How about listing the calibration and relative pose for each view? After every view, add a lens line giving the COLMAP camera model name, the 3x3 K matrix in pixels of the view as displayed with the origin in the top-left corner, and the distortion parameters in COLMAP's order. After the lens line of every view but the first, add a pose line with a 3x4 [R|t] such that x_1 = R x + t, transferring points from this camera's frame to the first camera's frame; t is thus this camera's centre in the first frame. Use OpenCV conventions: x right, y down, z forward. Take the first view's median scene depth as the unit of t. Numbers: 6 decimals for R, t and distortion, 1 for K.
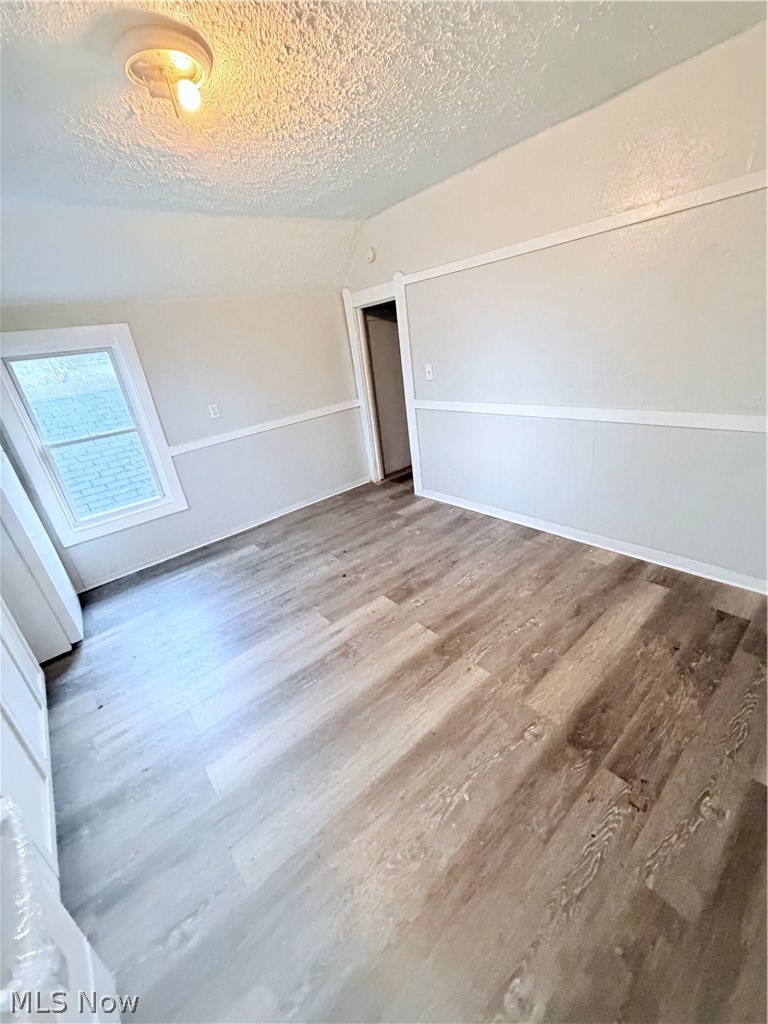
lens RADIAL K [[410.6, 0, 383.5], [0, 410.6, 508.1], [0, 0, 1]] dist [0.003672, 0.000197]
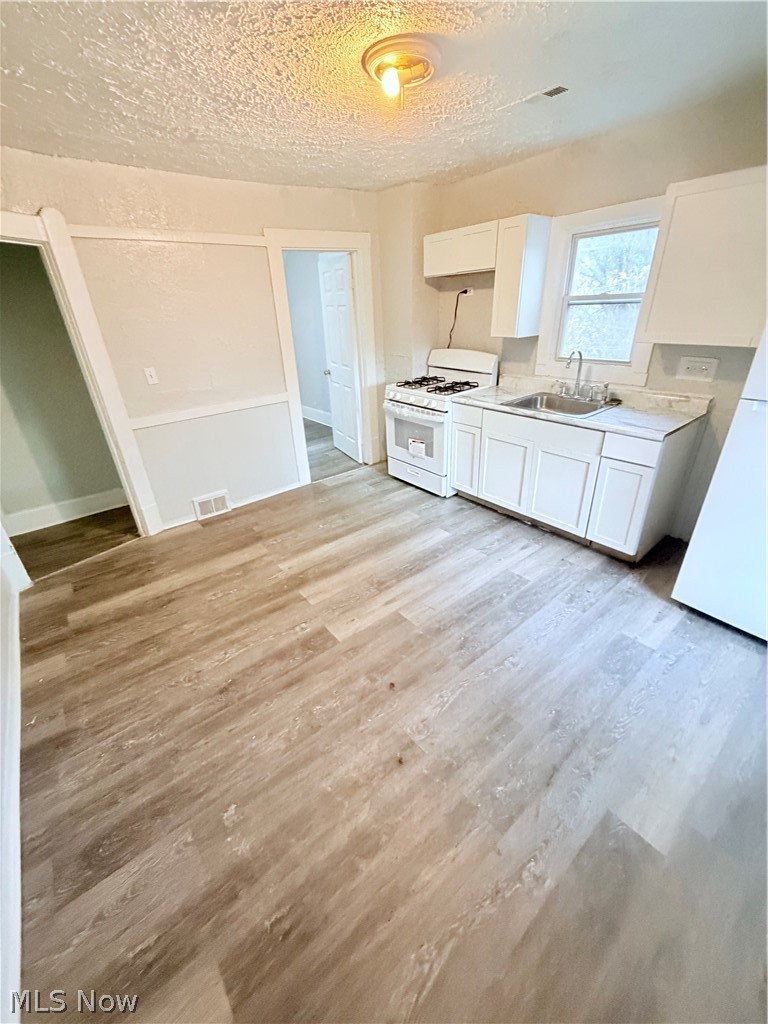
lens RADIAL K [[410.6, 0, 383.3], [0, 410.6, 510.0], [0, 0, 1]] dist [0.003672, 0.000197]
pose [[-0.986838, 0.134703, 0.089478, -0.202648], [0.155450, 0.637677, 0.754456, -0.577480], [0.044570, 0.758435, -0.650223, 1.378108]]
